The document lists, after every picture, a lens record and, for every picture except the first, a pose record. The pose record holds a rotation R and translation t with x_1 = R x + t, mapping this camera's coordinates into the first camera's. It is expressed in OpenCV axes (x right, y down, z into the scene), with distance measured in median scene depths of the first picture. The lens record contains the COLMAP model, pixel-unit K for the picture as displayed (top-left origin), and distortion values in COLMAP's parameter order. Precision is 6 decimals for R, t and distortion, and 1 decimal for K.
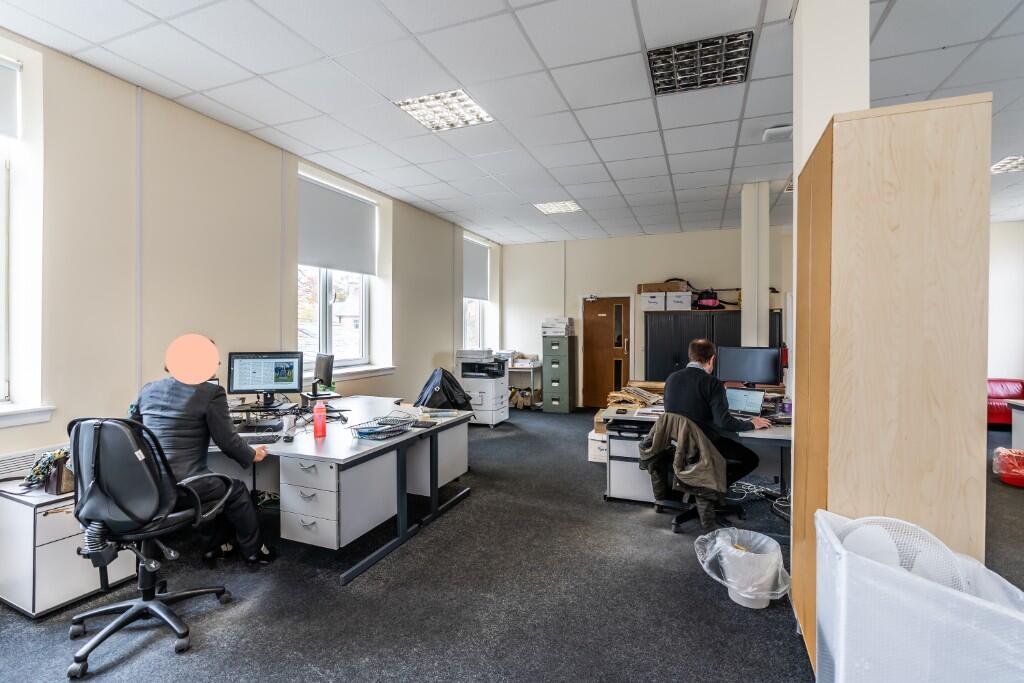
lens RADIAL K [[470.0, 0, 511.4], [0, 470.0, 339.3], [0, 0, 1]] dist [-0.005053, -0.000603]
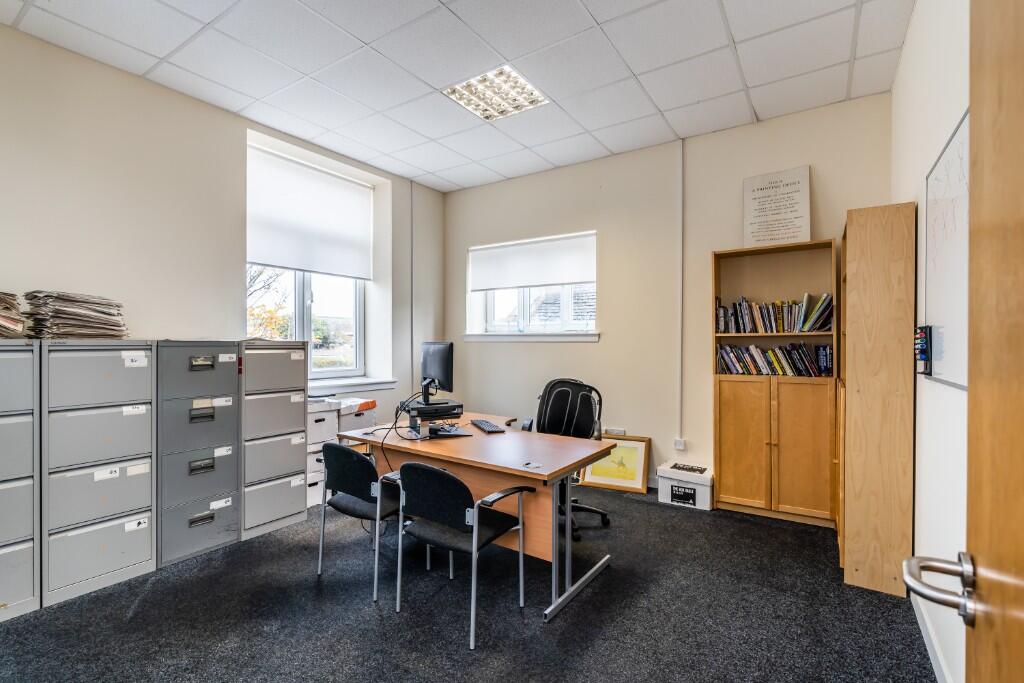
lens RADIAL K [[470.0, 0, 514.5], [0, 470.0, 340.7], [0, 0, 1]] dist [-0.005053, -0.000603]
pose [[0.985153, -0.005403, -0.171593, 0.098693], [0.003436, 0.999925, -0.011759, 0.001366], [0.171643, 0.010995, 0.985098, 0.230463]]
